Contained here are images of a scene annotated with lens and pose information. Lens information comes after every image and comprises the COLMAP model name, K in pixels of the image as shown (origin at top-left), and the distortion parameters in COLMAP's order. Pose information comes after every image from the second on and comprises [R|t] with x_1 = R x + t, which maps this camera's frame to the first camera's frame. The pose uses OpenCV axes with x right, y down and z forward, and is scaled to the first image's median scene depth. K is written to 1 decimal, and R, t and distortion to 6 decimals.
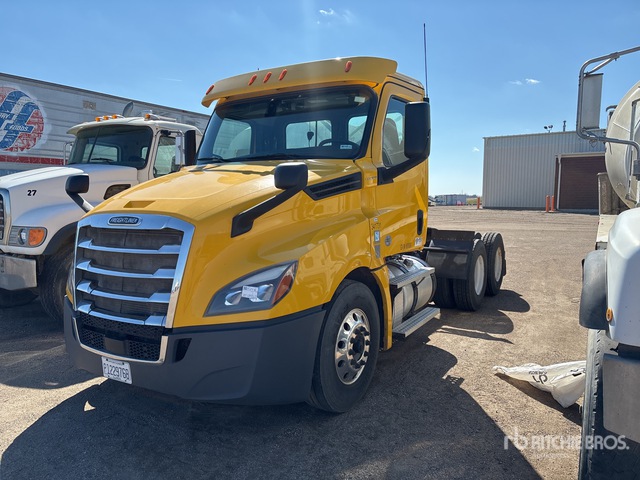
lens RADIAL K [[489.2, 0, 320.0], [0, 489.2, 240.0], [0, 0, 1]] dist [0.002683, -0.000563]
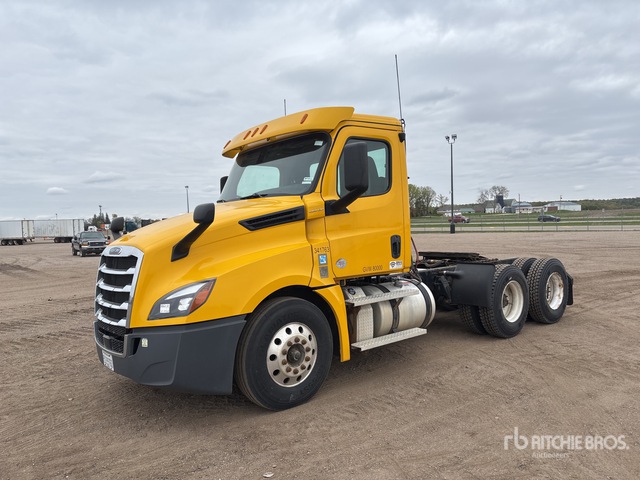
lens RADIAL K [[489.2, 0, 320.0], [0, 489.2, 240.0], [0, 0, 1]] dist [0.002683, -0.000563]
pose [[0.941904, -0.028902, -0.334637, 0.546936], [0.008905, 0.998090, -0.061138, 0.017495], [0.335765, 0.054606, 0.940362, -0.097787]]
